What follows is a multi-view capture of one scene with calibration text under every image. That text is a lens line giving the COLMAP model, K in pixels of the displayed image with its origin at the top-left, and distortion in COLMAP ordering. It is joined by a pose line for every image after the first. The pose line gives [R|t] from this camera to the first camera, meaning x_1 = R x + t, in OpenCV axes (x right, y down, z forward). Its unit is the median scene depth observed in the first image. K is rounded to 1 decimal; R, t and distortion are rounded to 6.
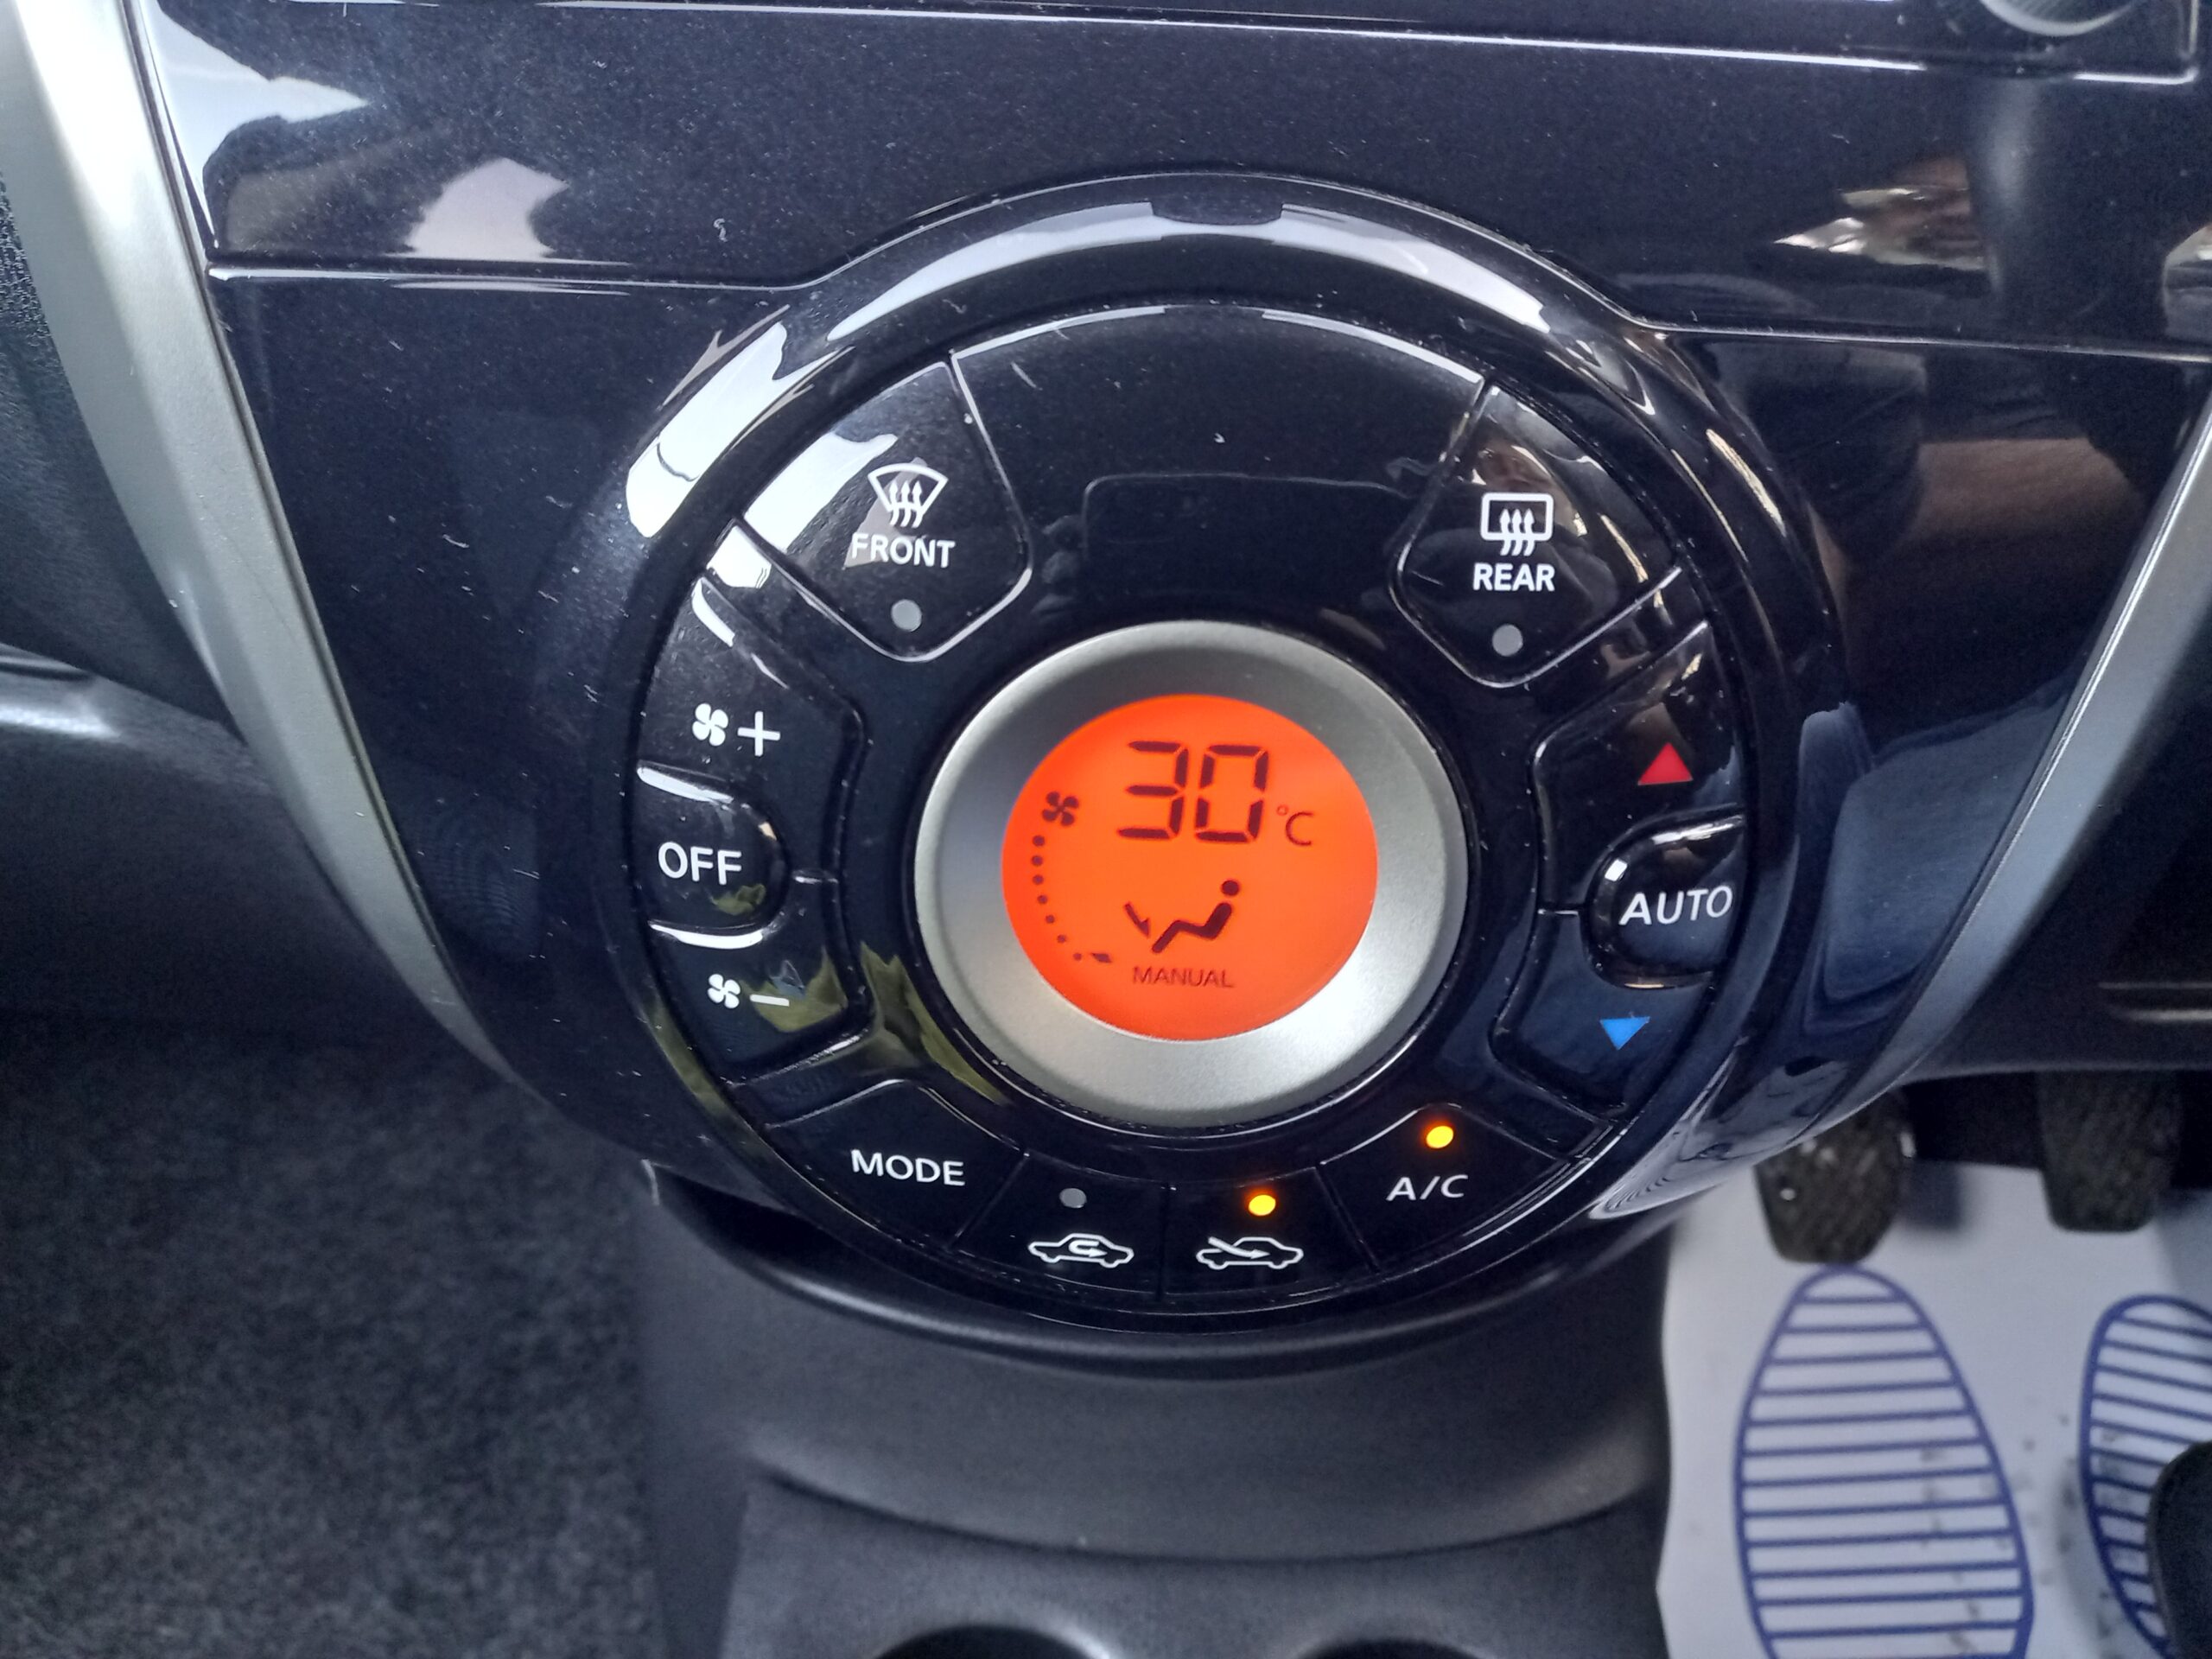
lens RADIAL K [[1624.8, 0, 1056.0], [0, 1624.8, 878.8], [0, 0, 1]] dist [0.056915, -0.046802]
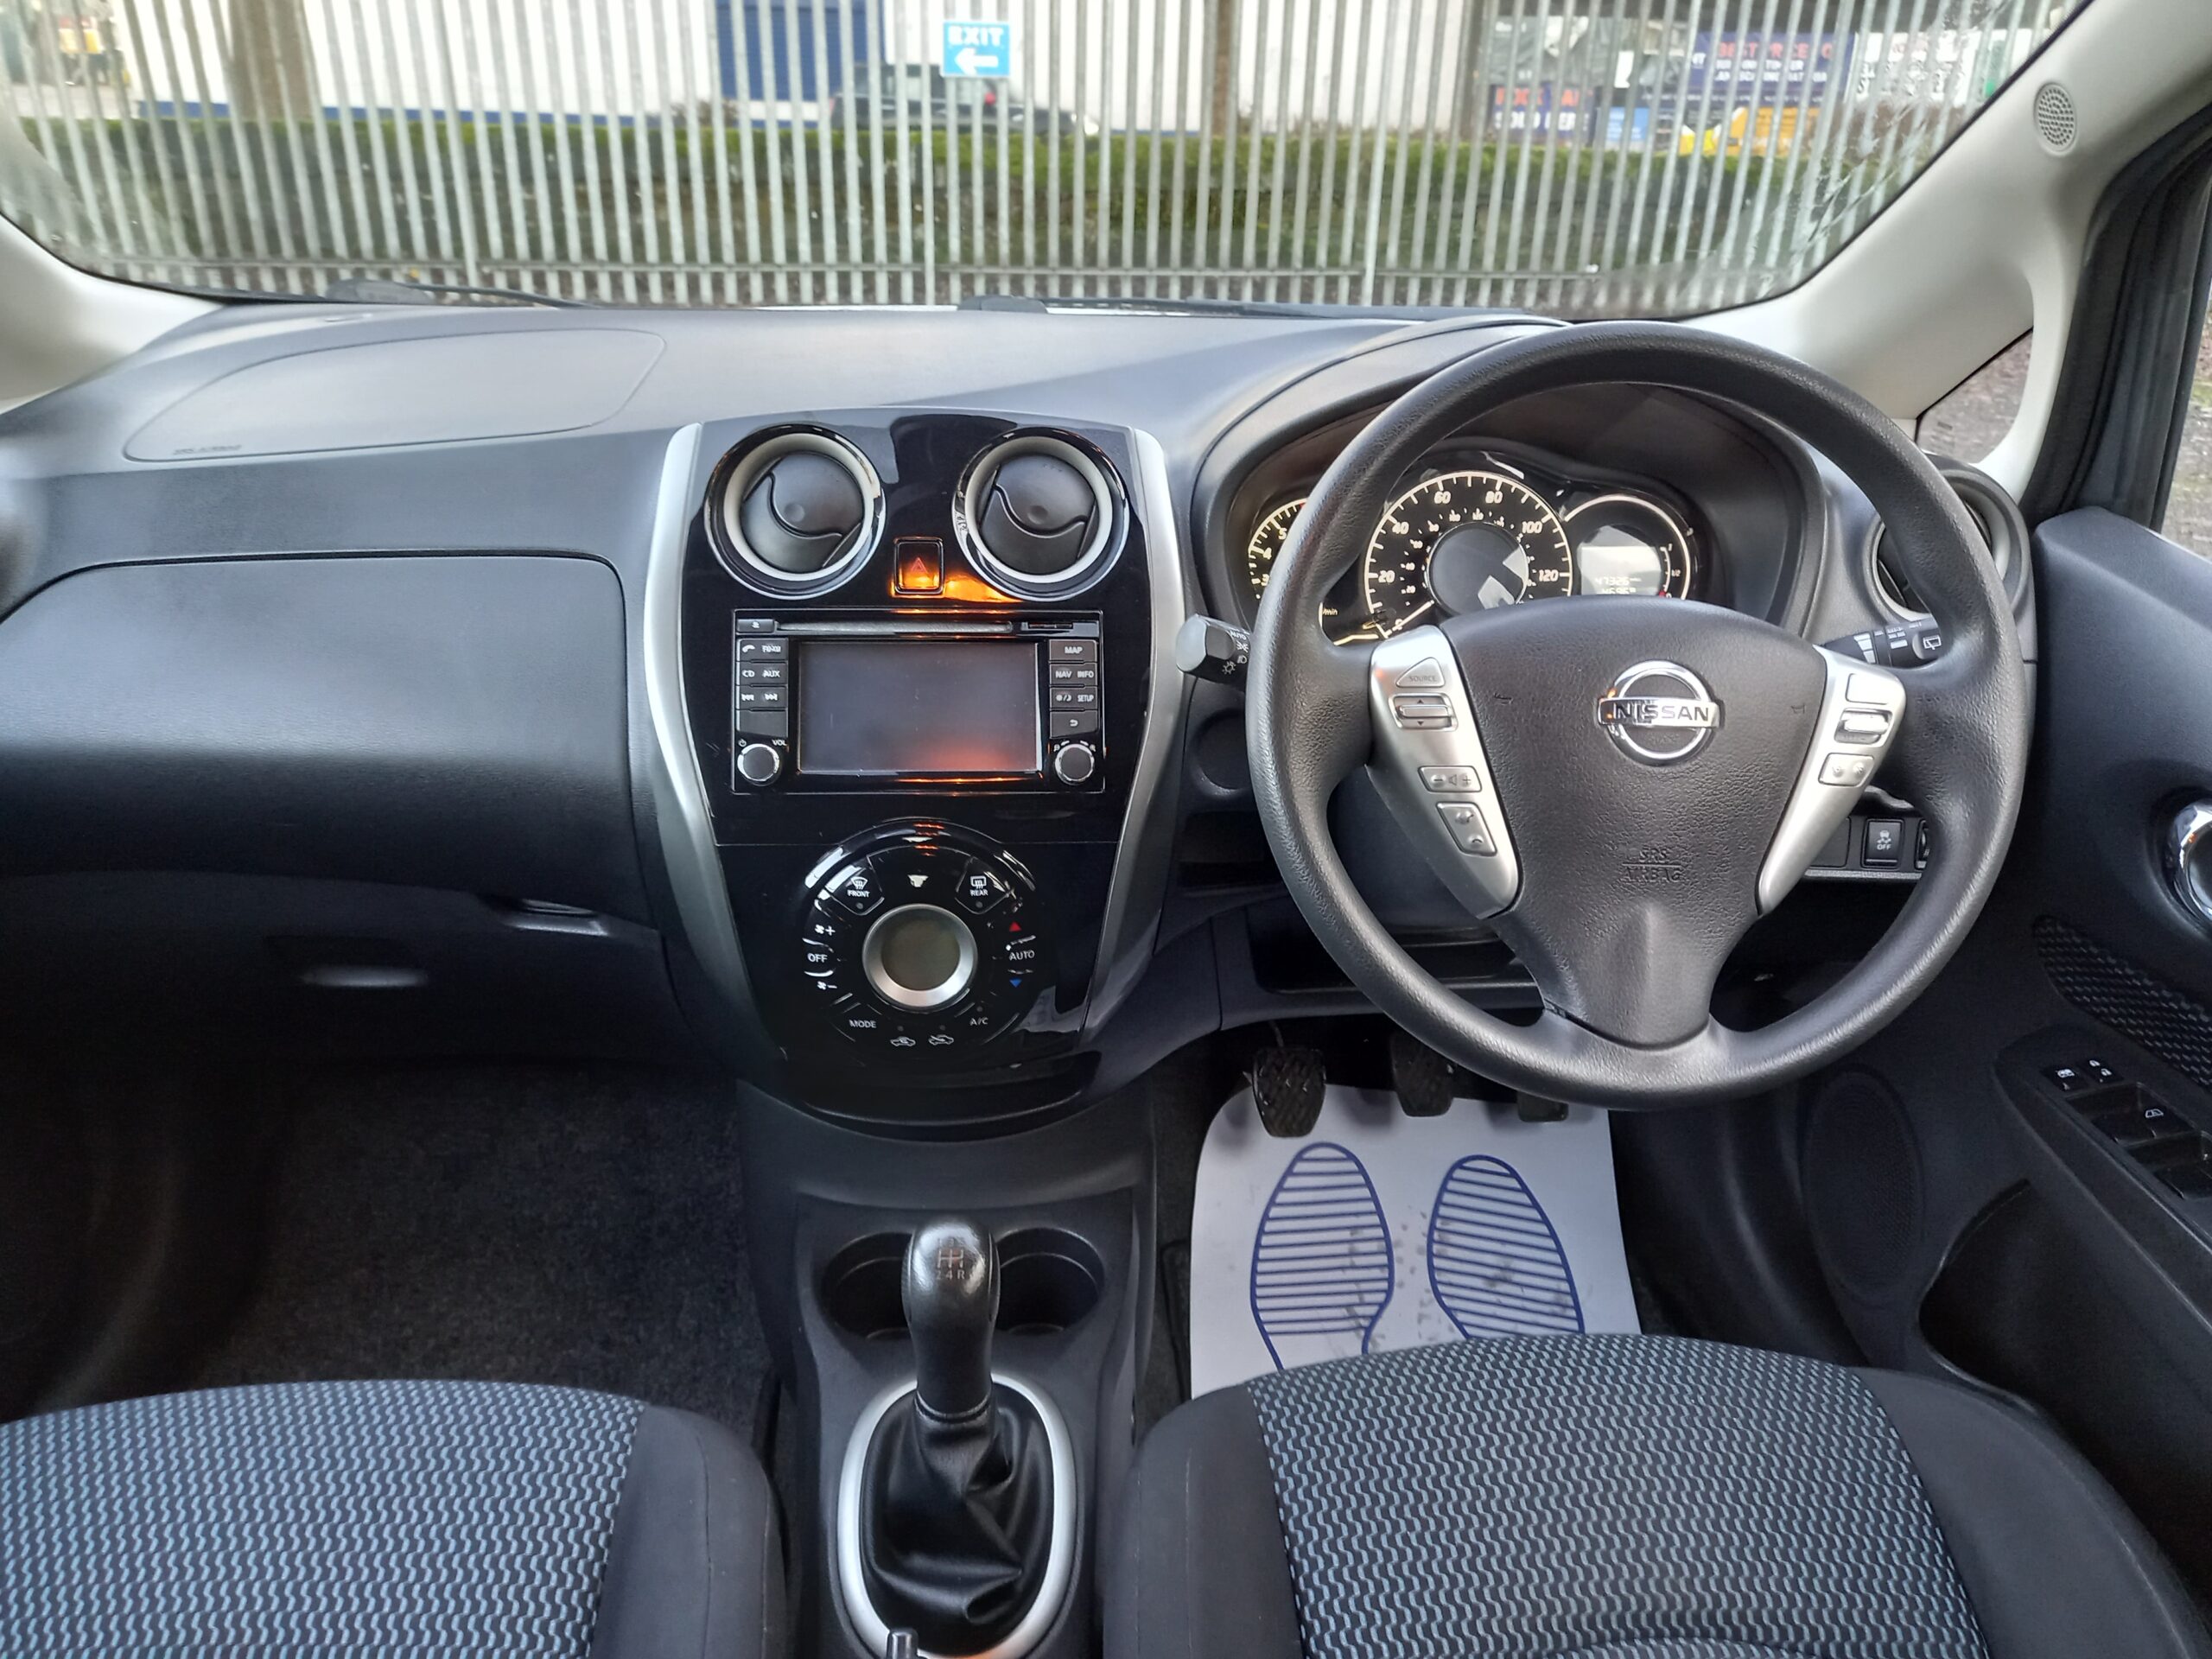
lens RADIAL K [[1624.8, 0, 1098.6], [0, 1624.8, 848.4], [0, 0, 1]] dist [0.056915, -0.046802]
pose [[0.994902, -0.045198, 0.090152, 0.052311], [0.053466, 0.994368, -0.091510, 0.042650], [-0.085509, 0.095863, 0.991715, -1.071914]]
